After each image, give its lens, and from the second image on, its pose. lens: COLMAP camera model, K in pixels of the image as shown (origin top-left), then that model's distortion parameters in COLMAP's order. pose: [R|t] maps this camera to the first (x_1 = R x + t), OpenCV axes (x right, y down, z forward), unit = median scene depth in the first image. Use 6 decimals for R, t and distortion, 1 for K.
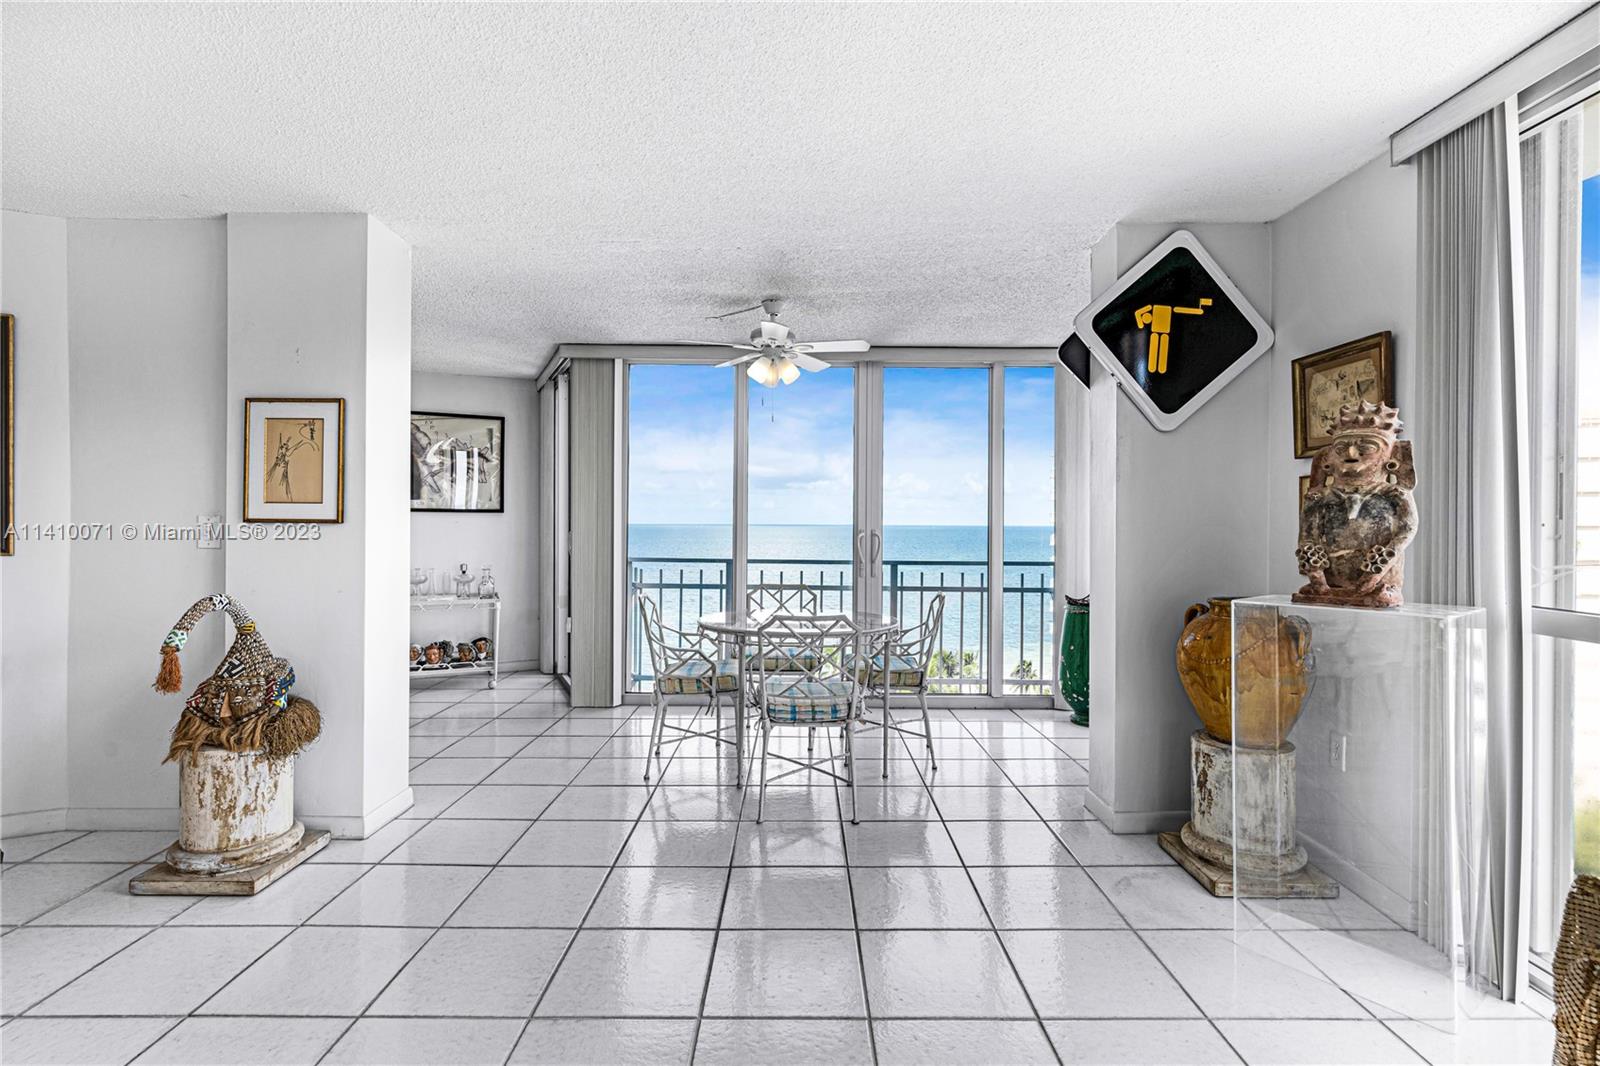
lens RADIAL K [[762.4, 0, 806.1], [0, 762.4, 520.5], [0, 0, 1]] dist [-0.002768, 0.001011]
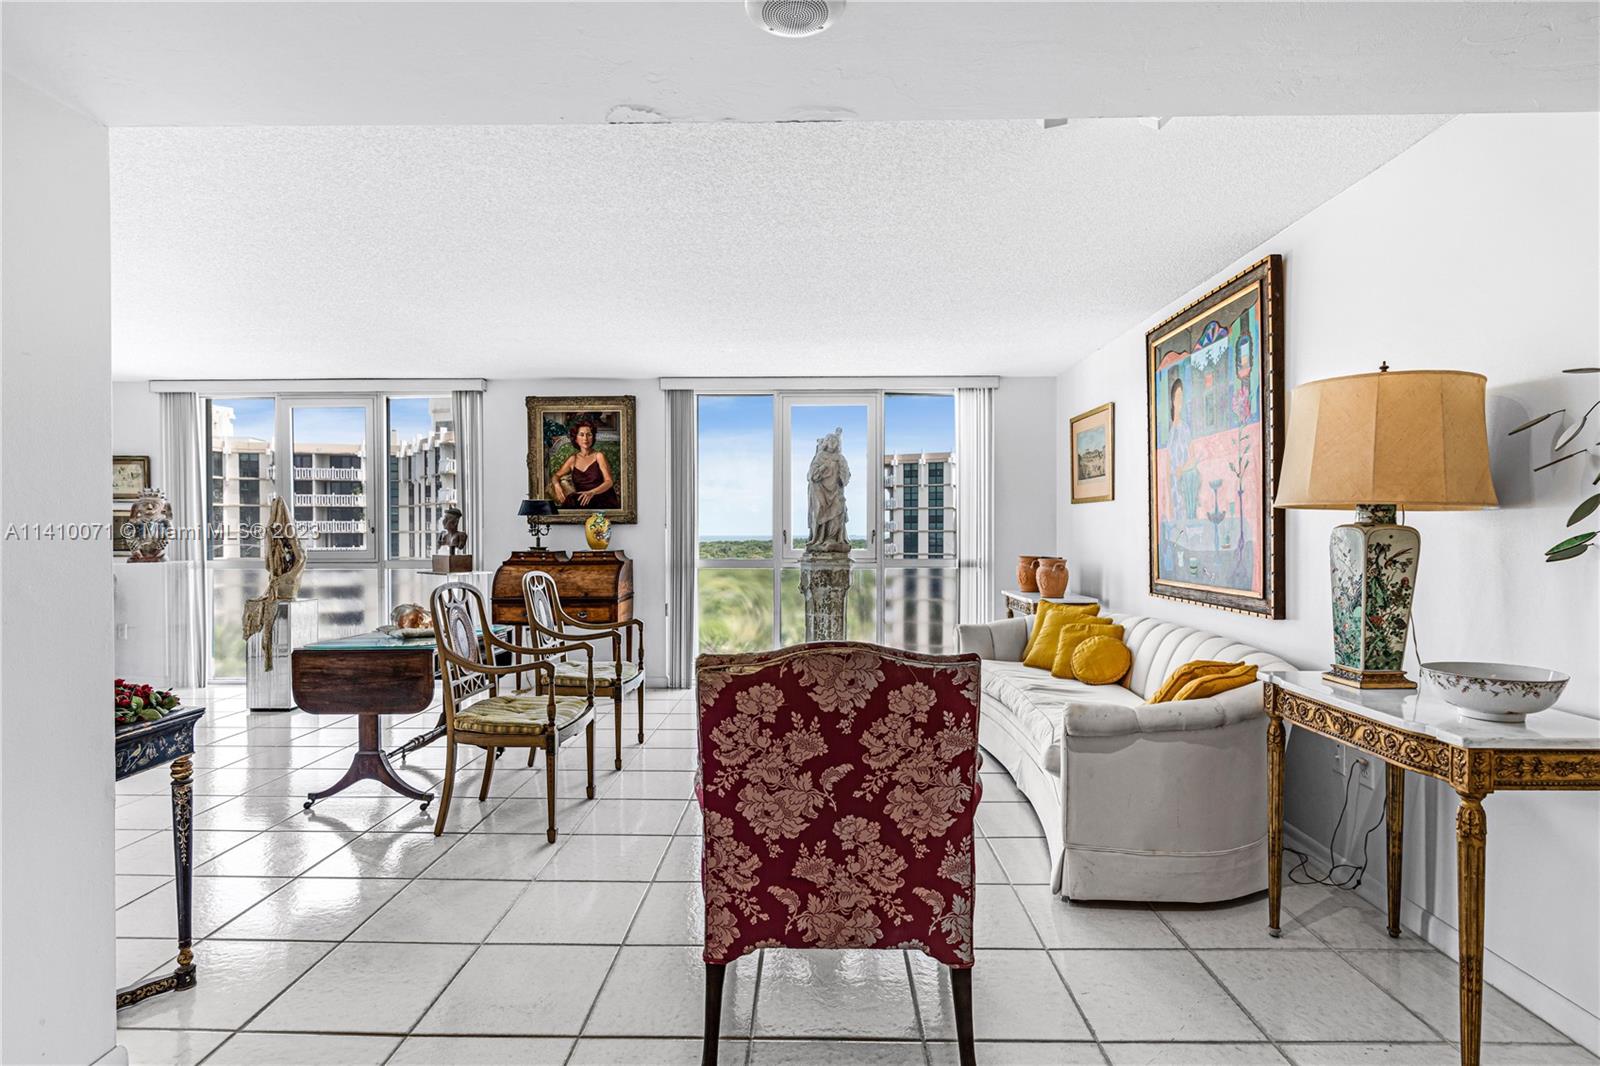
lens RADIAL K [[762.4, 0, 799.8], [0, 762.4, 541.4], [0, 0, 1]] dist [-0.002768, 0.001011]
pose [[0.018172, -0.017675, 0.999679, -1.410050], [0.000334, 0.999844, 0.017672, -0.007801], [-0.999835, 0.000013, 0.018175, -0.985432]]
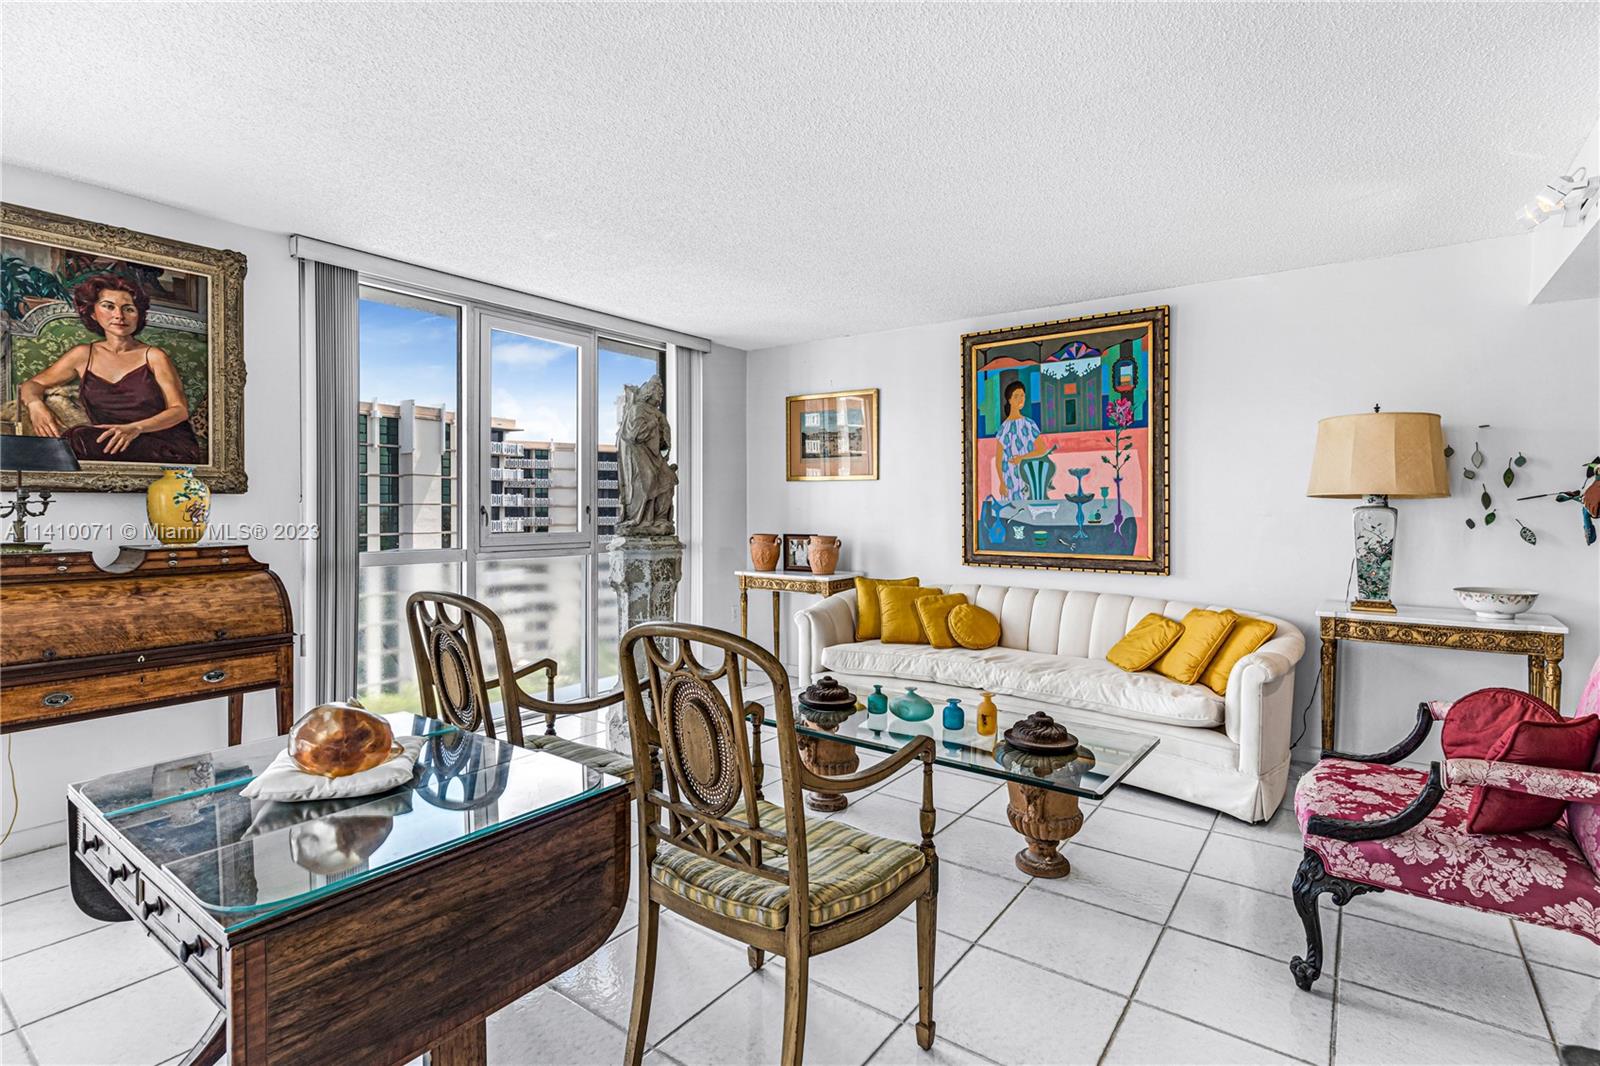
lens RADIAL K [[762.4, 0, 803.8], [0, 762.4, 517.7], [0, 0, 1]] dist [-0.002768, 0.001011]
pose [[-0.803834, -0.015541, 0.594650, -0.671597], [-0.007059, 0.999837, 0.016588, -0.007919], [-0.594812, 0.009137, -0.803813, -0.104614]]
